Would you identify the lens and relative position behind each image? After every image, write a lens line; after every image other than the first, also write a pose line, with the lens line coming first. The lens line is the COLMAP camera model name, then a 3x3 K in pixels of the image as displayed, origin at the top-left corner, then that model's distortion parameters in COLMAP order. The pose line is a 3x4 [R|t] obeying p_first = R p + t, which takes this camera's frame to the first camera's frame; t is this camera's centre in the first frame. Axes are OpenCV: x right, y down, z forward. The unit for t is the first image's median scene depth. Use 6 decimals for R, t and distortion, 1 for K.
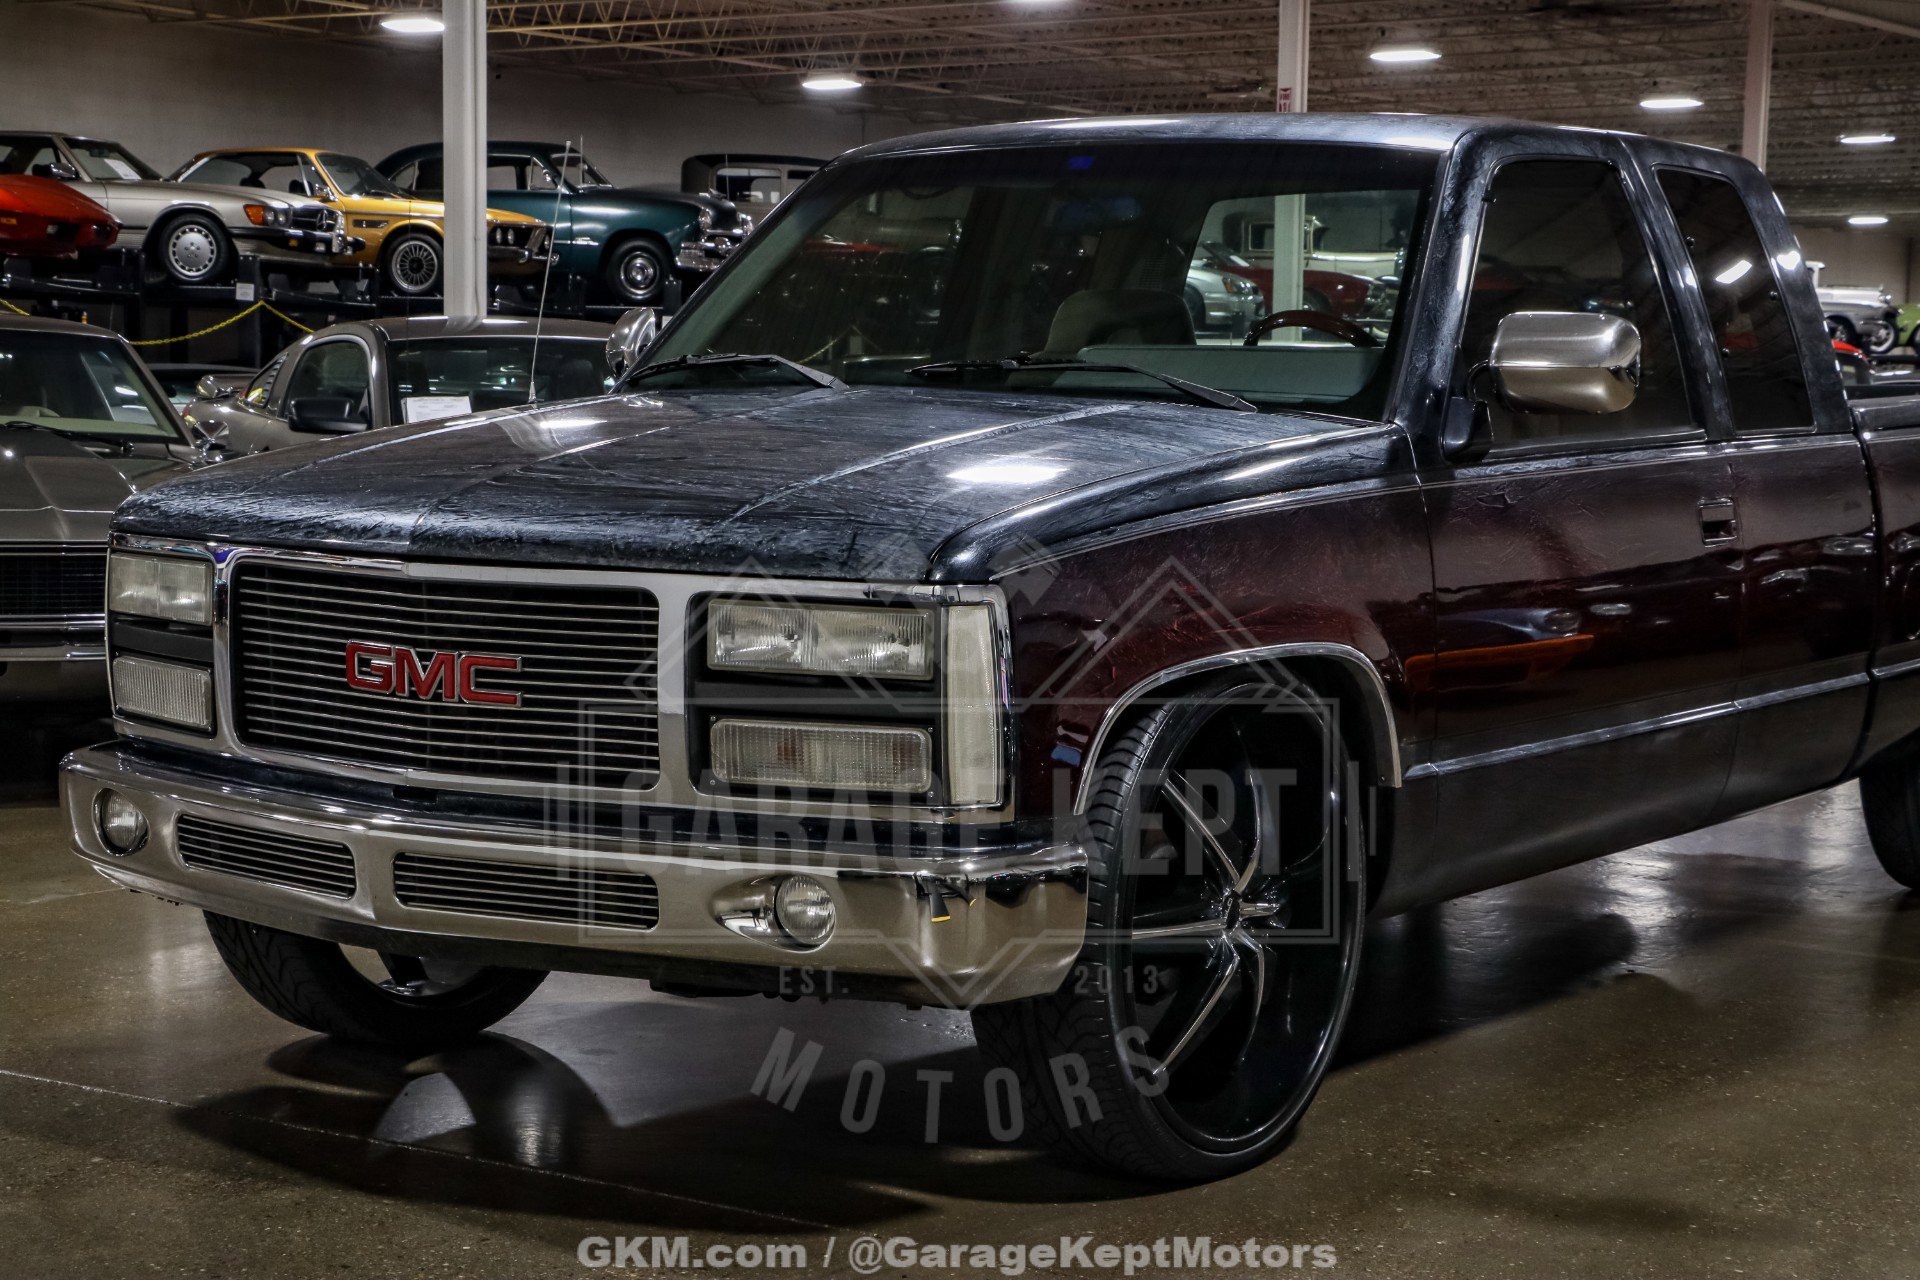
lens RADIAL K [[2995.3, 0, 960.0], [0, 2995.3, 640.0], [0, 0, 1]] dist [0.003033, 0.863813]
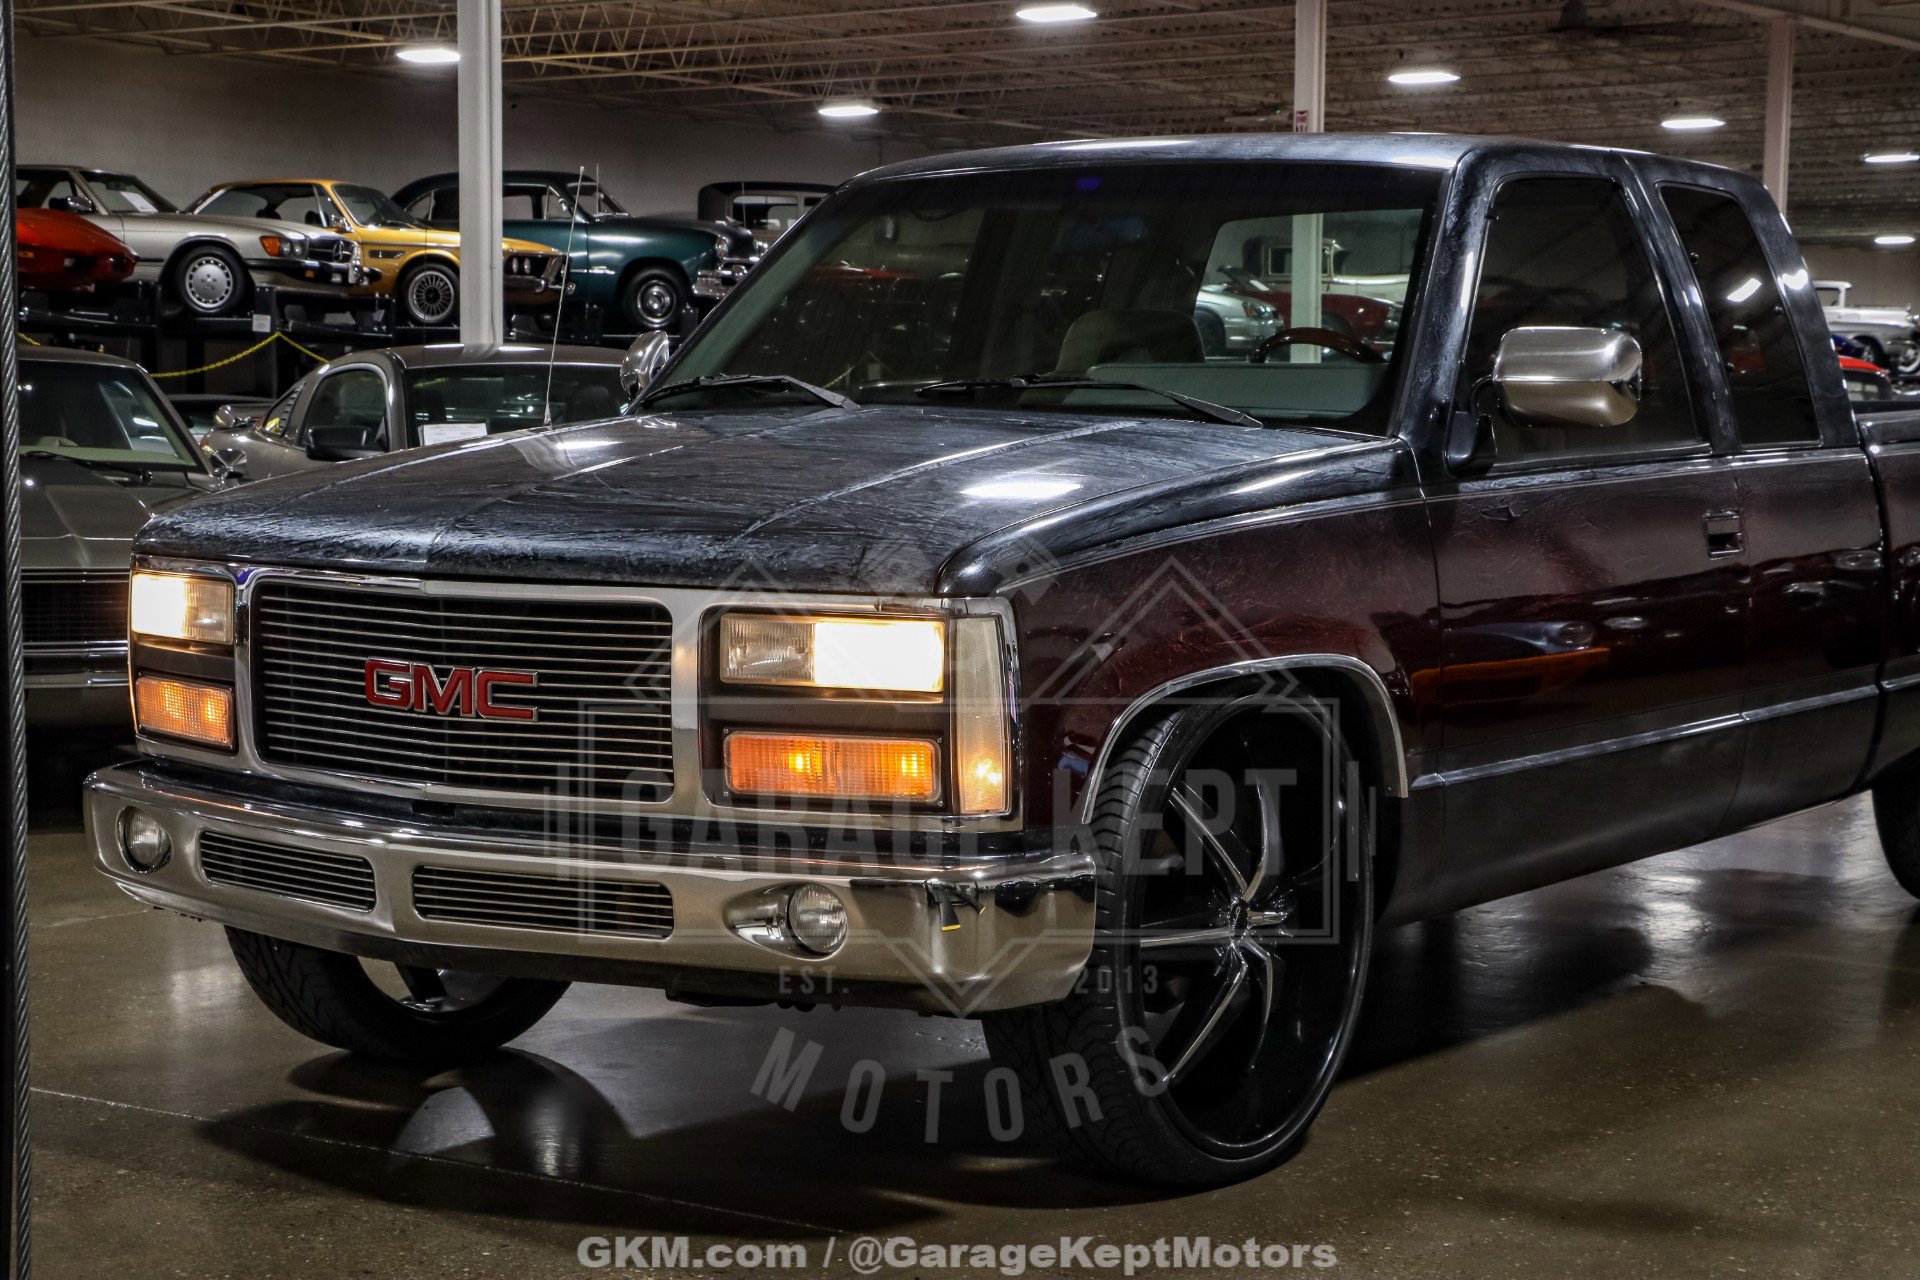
lens RADIAL K [[3013.8, 0, 960.0], [0, 3013.8, 640.0], [0, 0, 1]] dist [0.003919, 0.893470]
pose [[0.999955, -0.006667, -0.006817, 0.003123], [0.006603, 0.999934, -0.009384, 0.004134], [0.006879, 0.009338, 0.999933, -0.016780]]
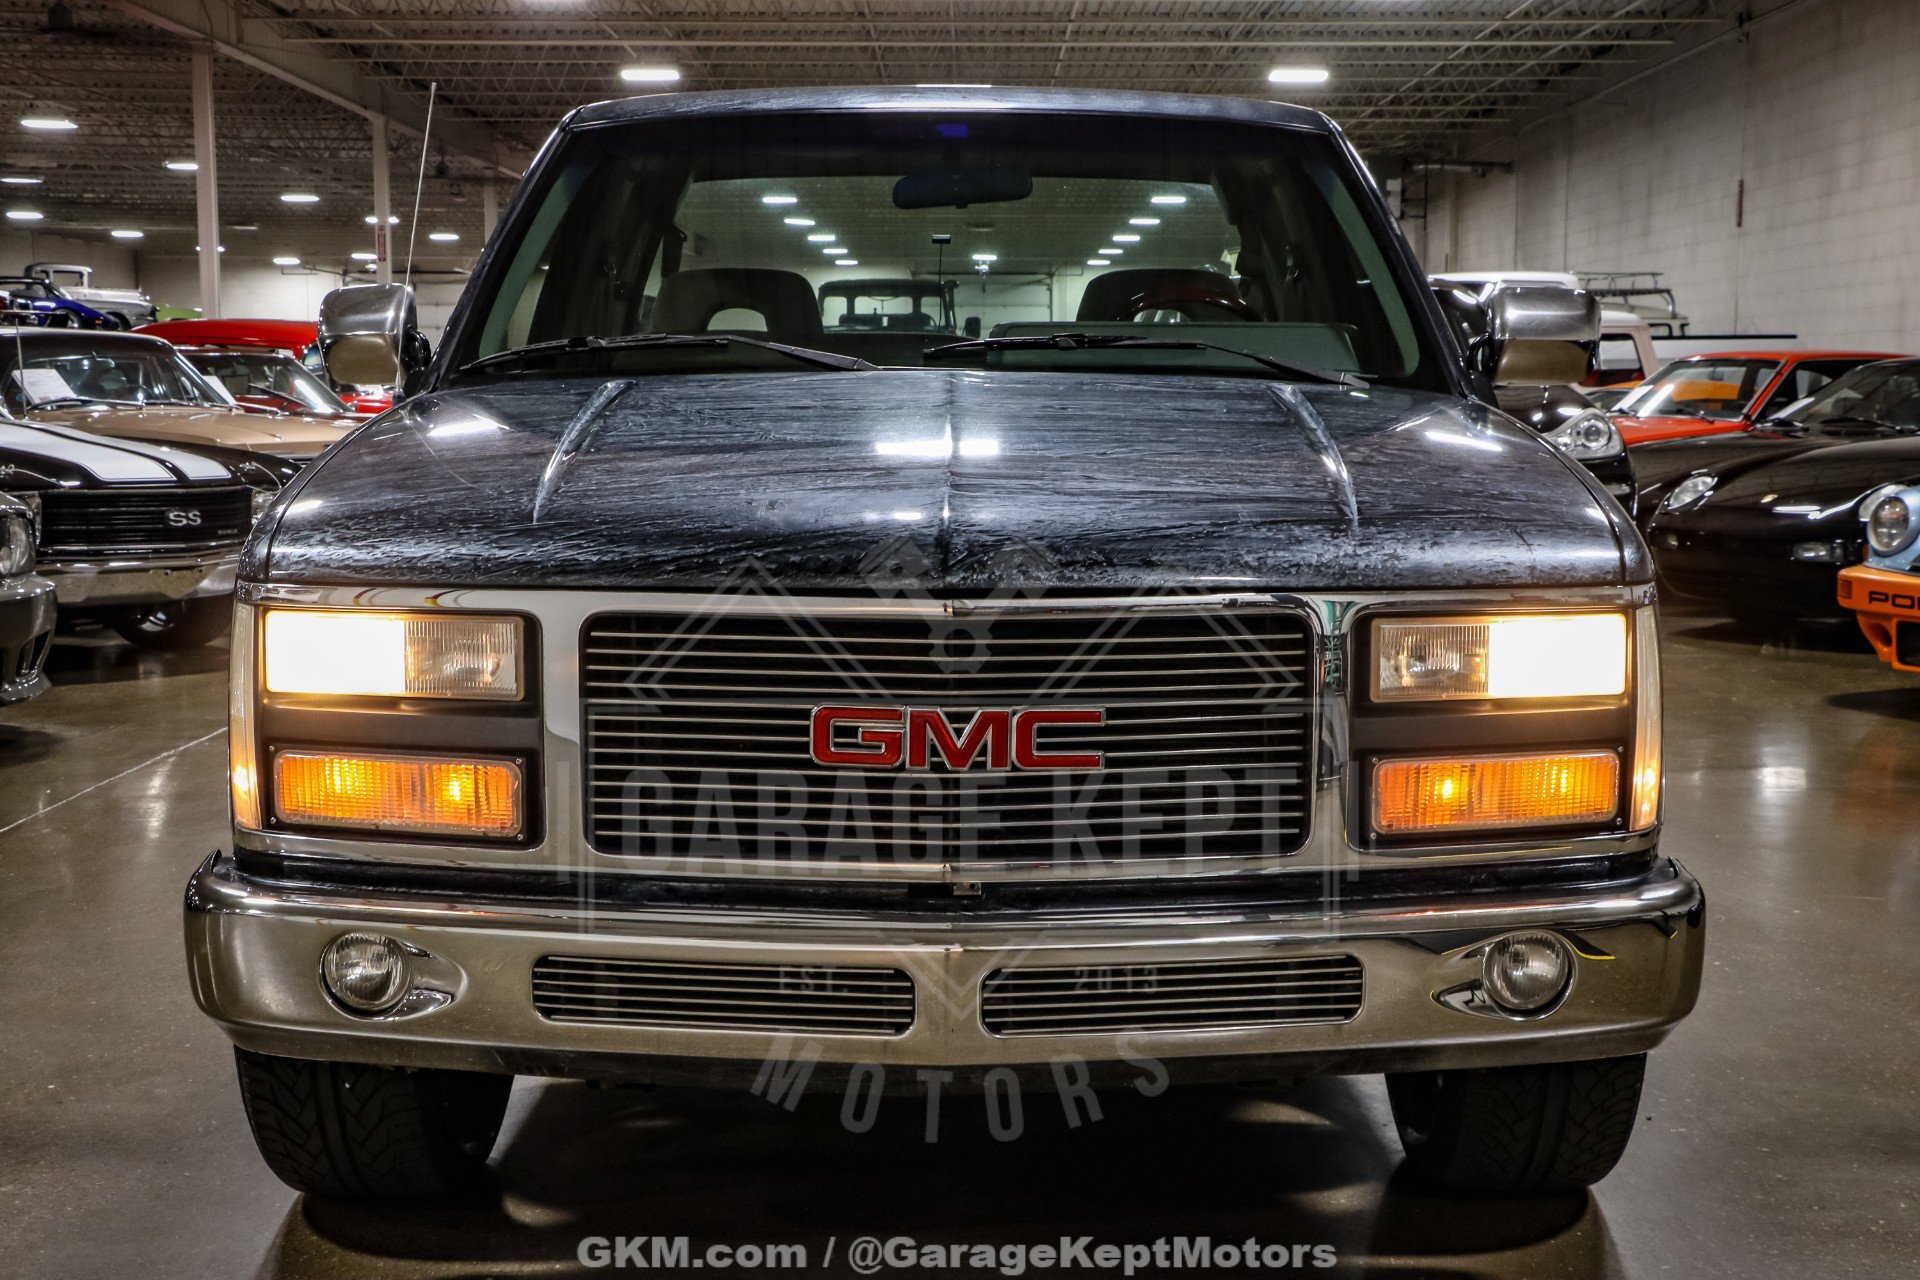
lens RADIAL K [[2467.7, 0, 960.0], [0, 2467.7, 640.0], [0, 0, 1]] dist [-0.014199, 0.596877]
pose [[0.836667, -0.073000, 0.542825, -0.422250], [0.059770, 0.997328, 0.041999, -0.033471], [-0.544441, -0.002695, 0.838795, 0.363897]]
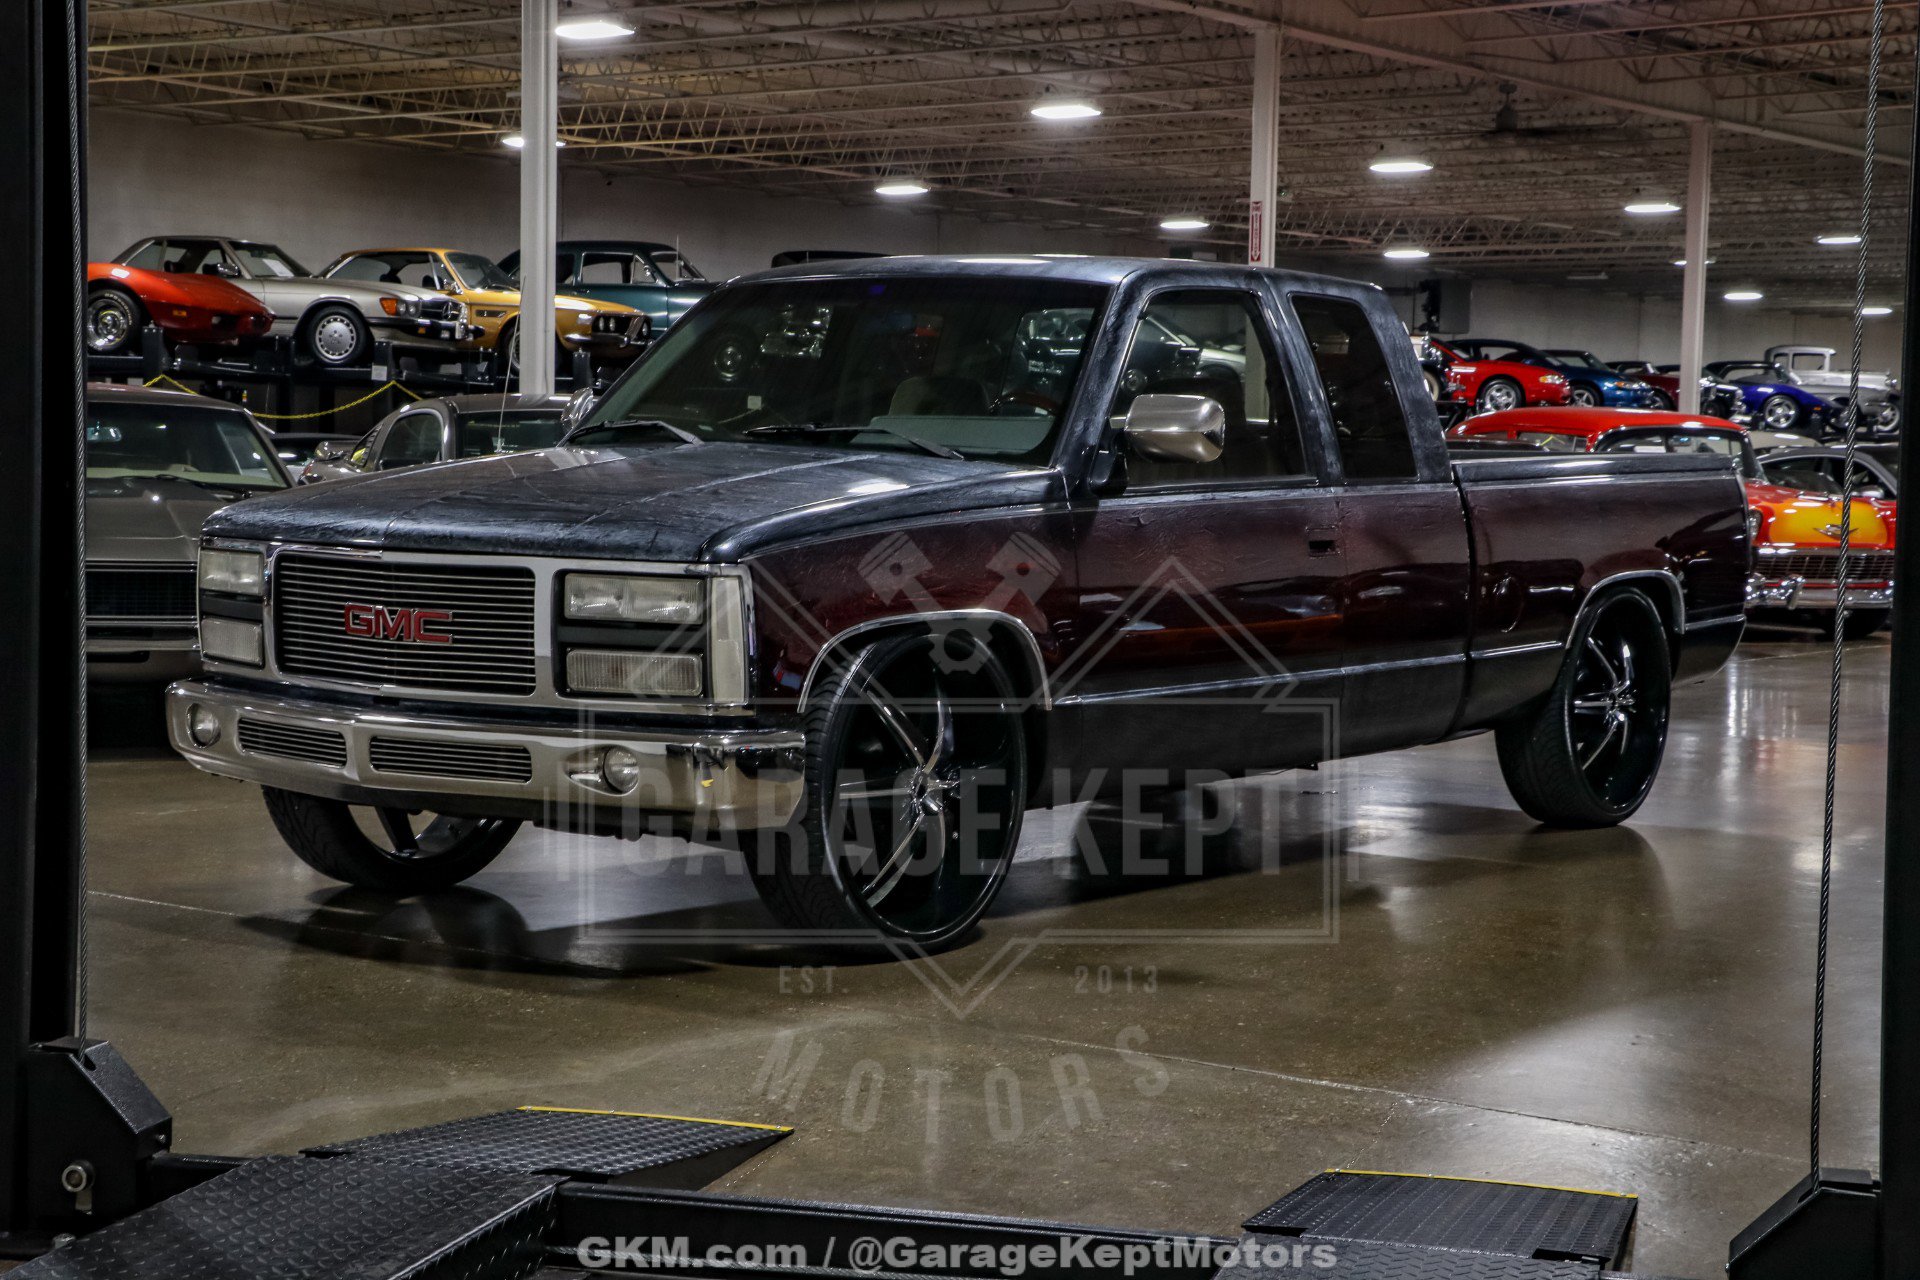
lens RADIAL K [[2679.9, 0, 941.8], [0, 2679.9, 629.3], [0, 0, 1]] dist [-0.017387, 0.756269]
pose [[0.999569, 0.005999, -0.028752, 0.117107], [-0.006587, 0.999770, -0.020389, 0.032614], [0.028623, 0.020569, 0.999379, -0.306288]]
